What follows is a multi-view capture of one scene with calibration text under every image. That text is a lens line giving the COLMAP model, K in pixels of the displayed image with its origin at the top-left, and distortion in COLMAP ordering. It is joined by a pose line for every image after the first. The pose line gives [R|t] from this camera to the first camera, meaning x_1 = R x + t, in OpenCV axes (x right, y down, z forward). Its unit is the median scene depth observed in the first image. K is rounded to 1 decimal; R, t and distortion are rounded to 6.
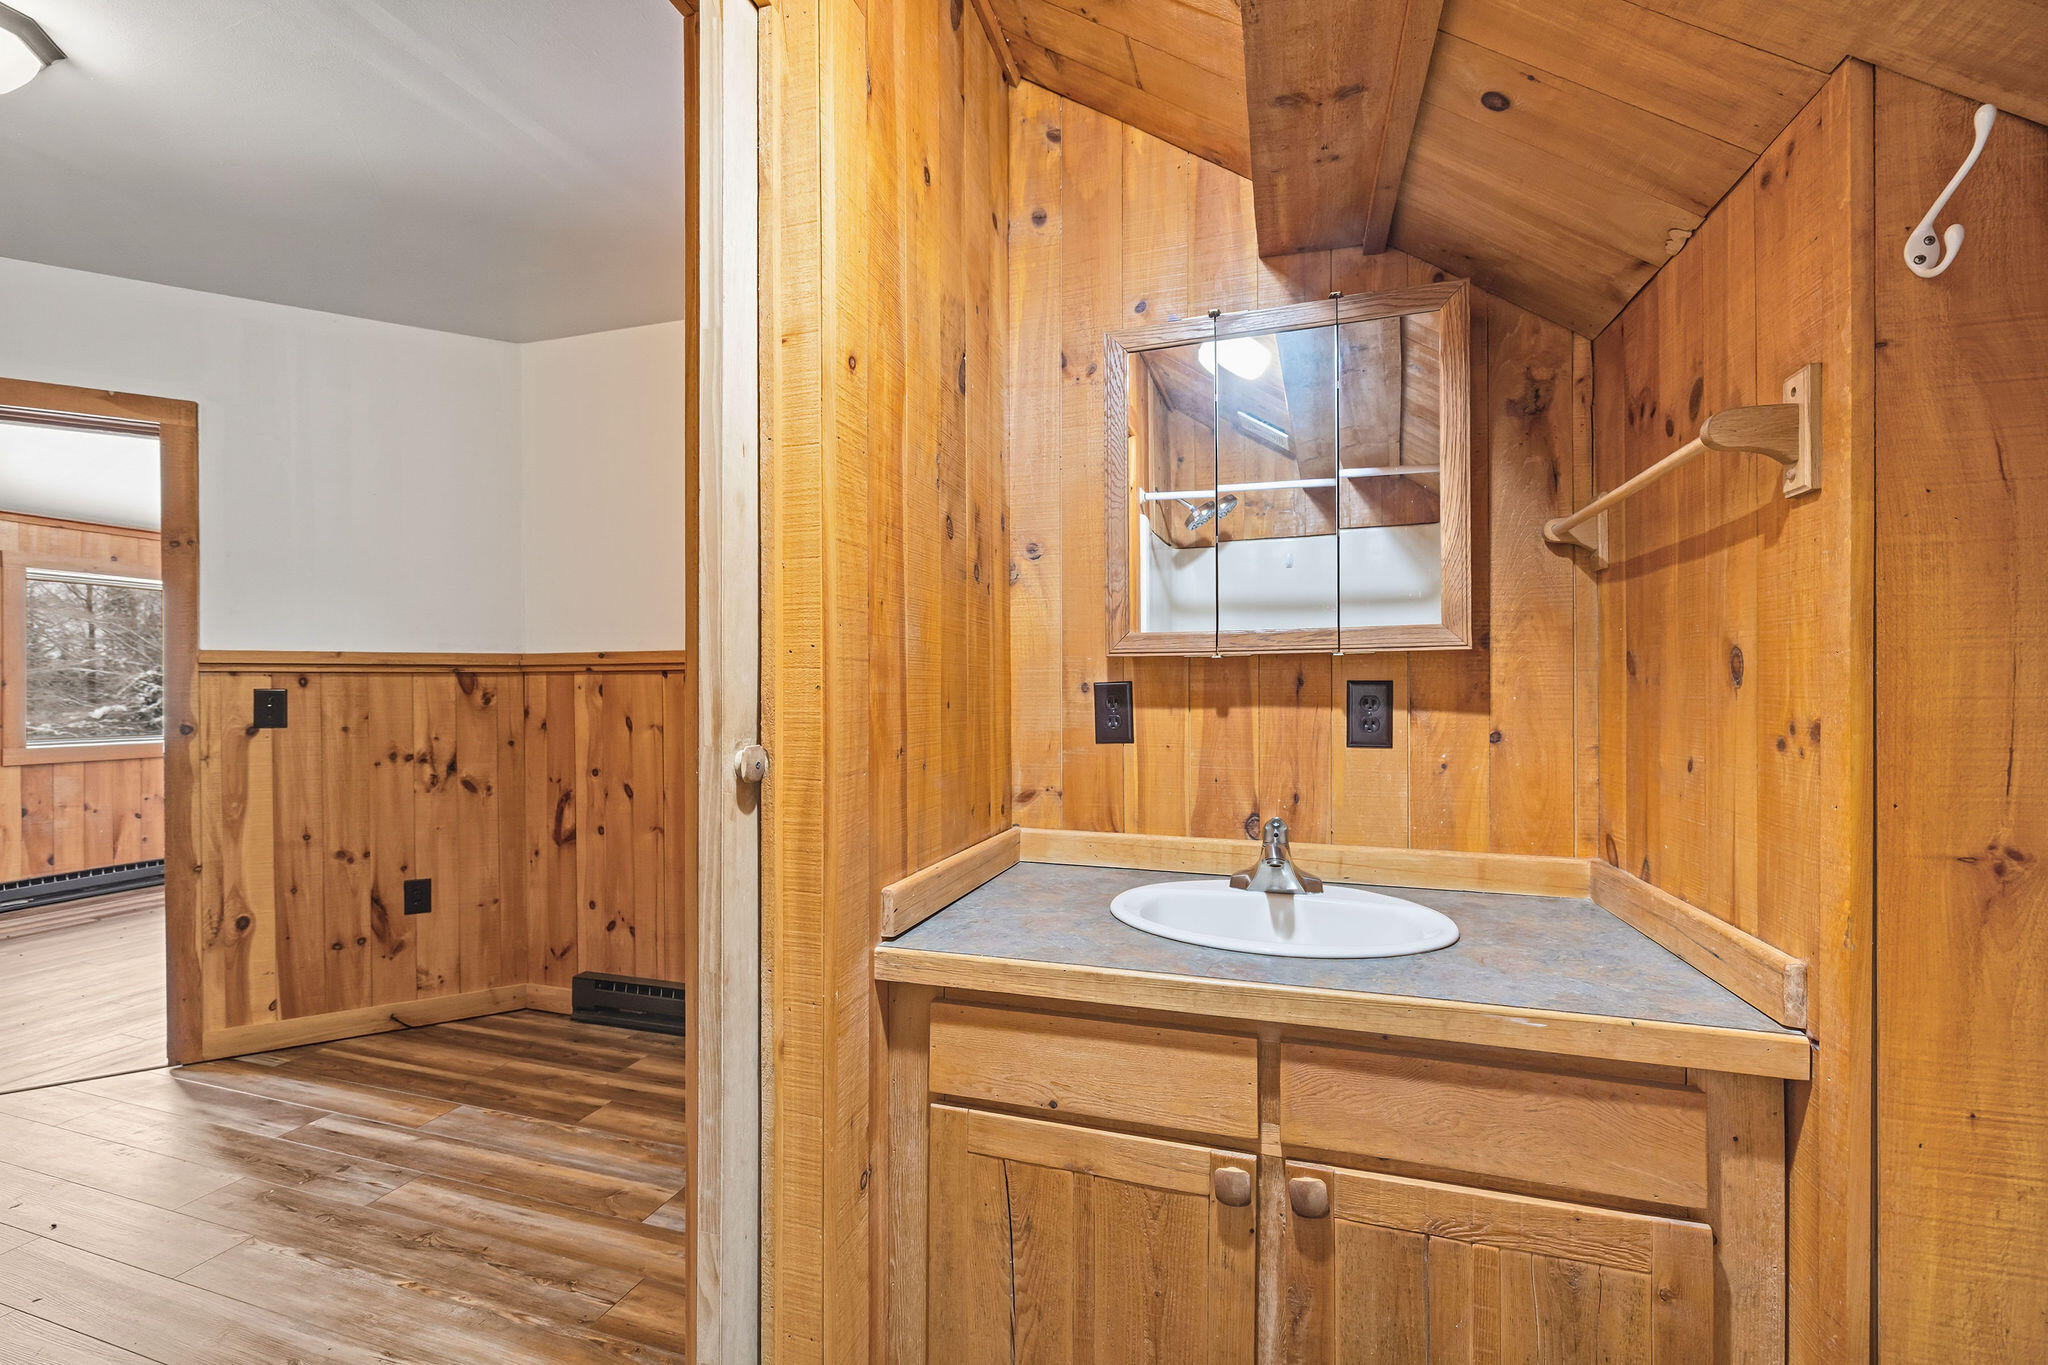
lens RADIAL K [[871.6, 0, 1024.0], [0, 871.6, 682.5], [0, 0, 1]] dist [-0.001088, -0.000398]
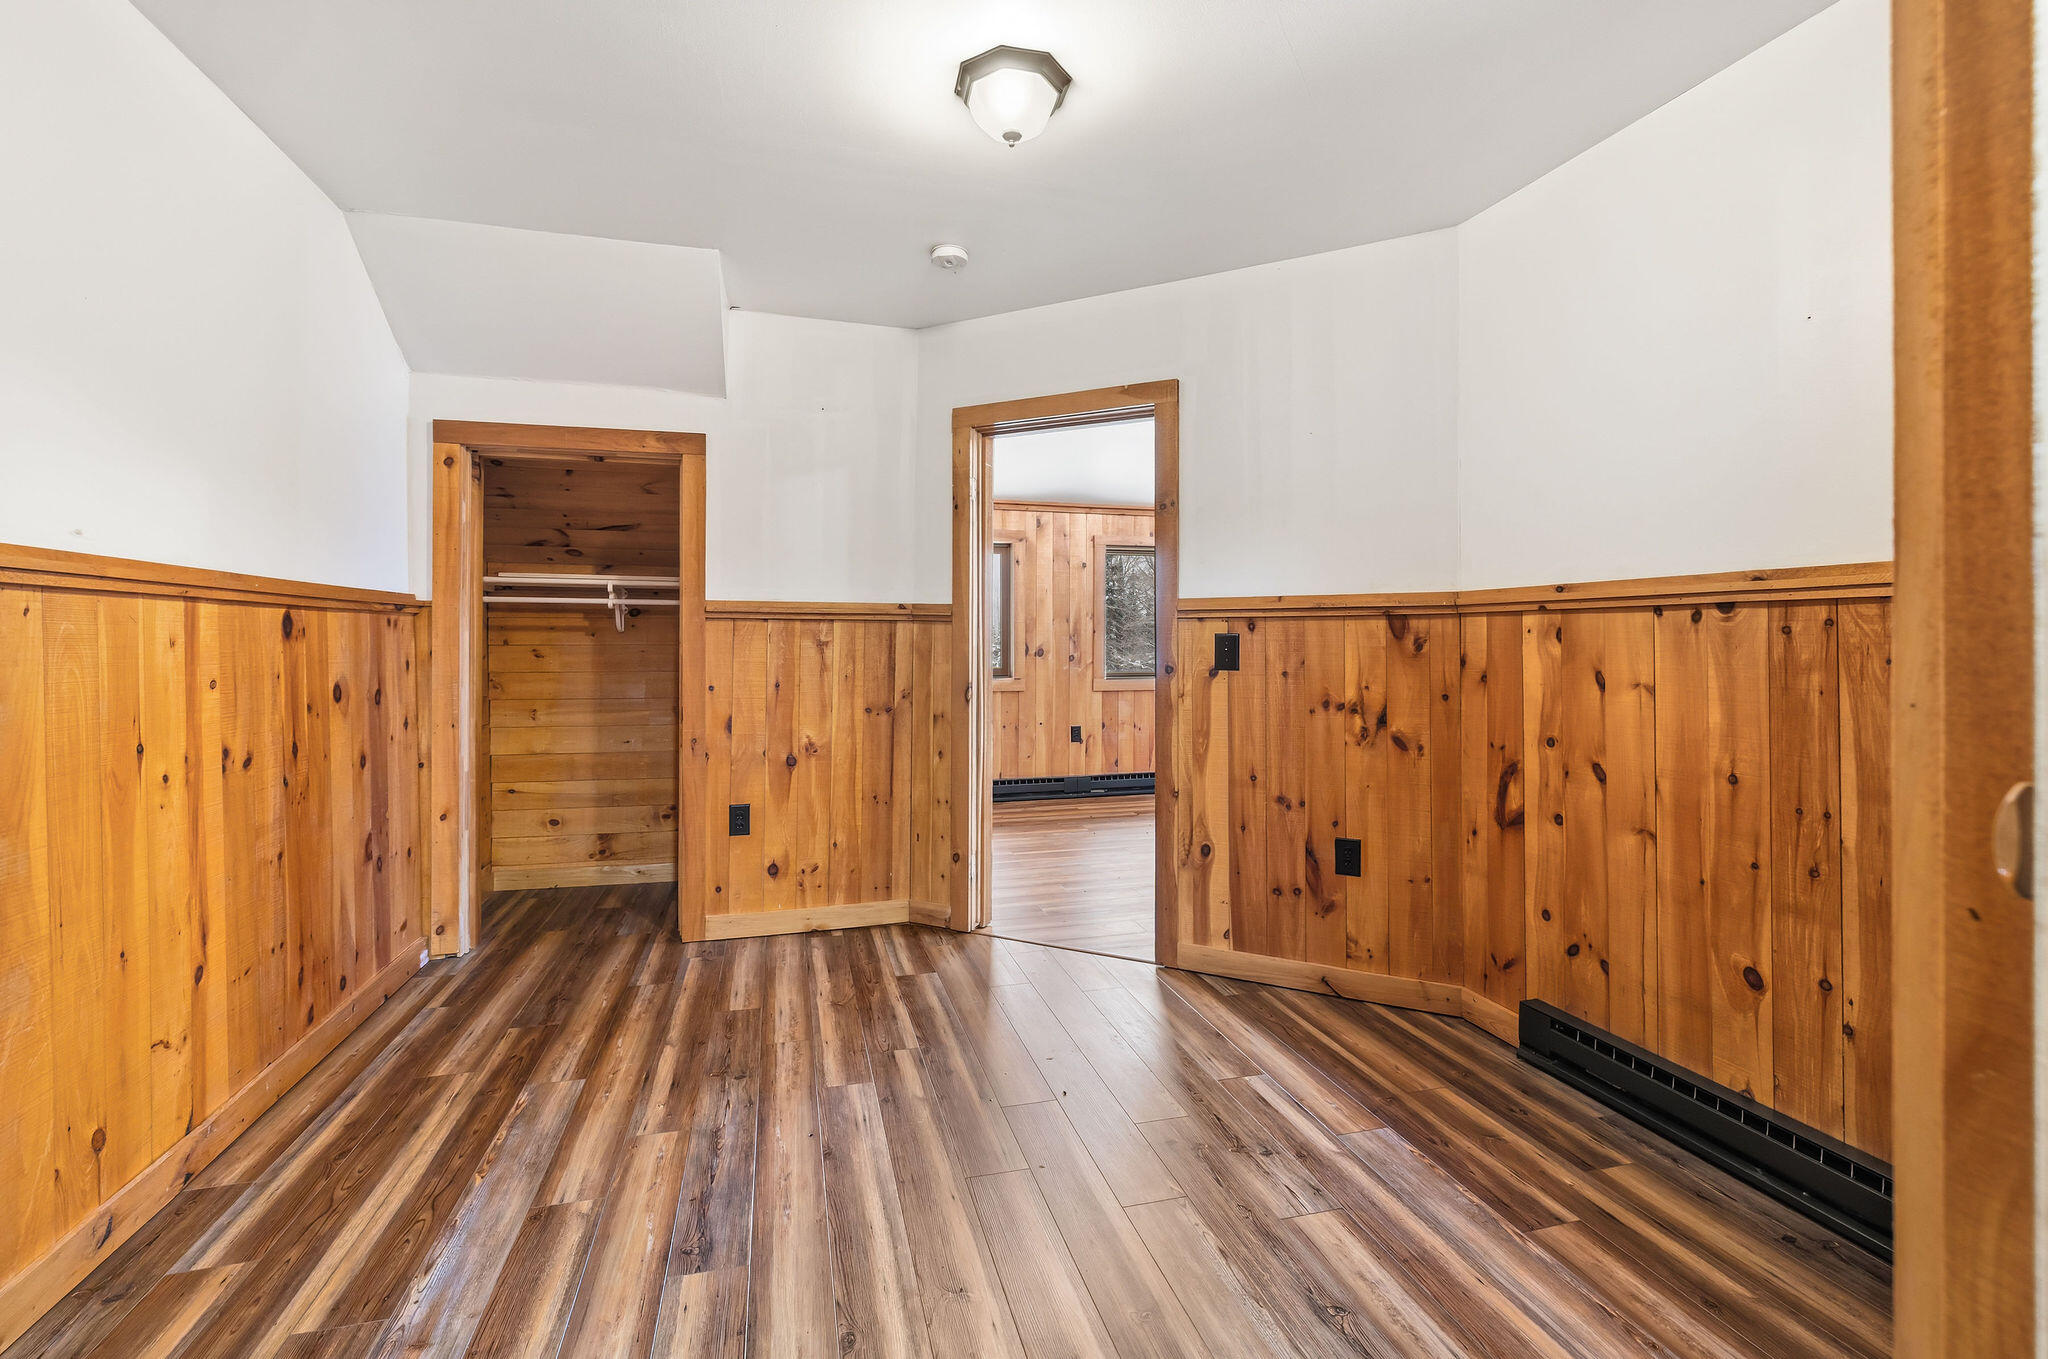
lens RADIAL K [[875.9, 0, 1014.4], [0, 875.9, 646.0], [0, 0, 1]] dist [-0.000029, 0.000156]
pose [[0.547116, 0.009794, -0.836999, -0.113896], [0.004462, 0.999883, 0.014617, 0.005834], [0.837045, -0.011732, 0.547009, 0.198745]]
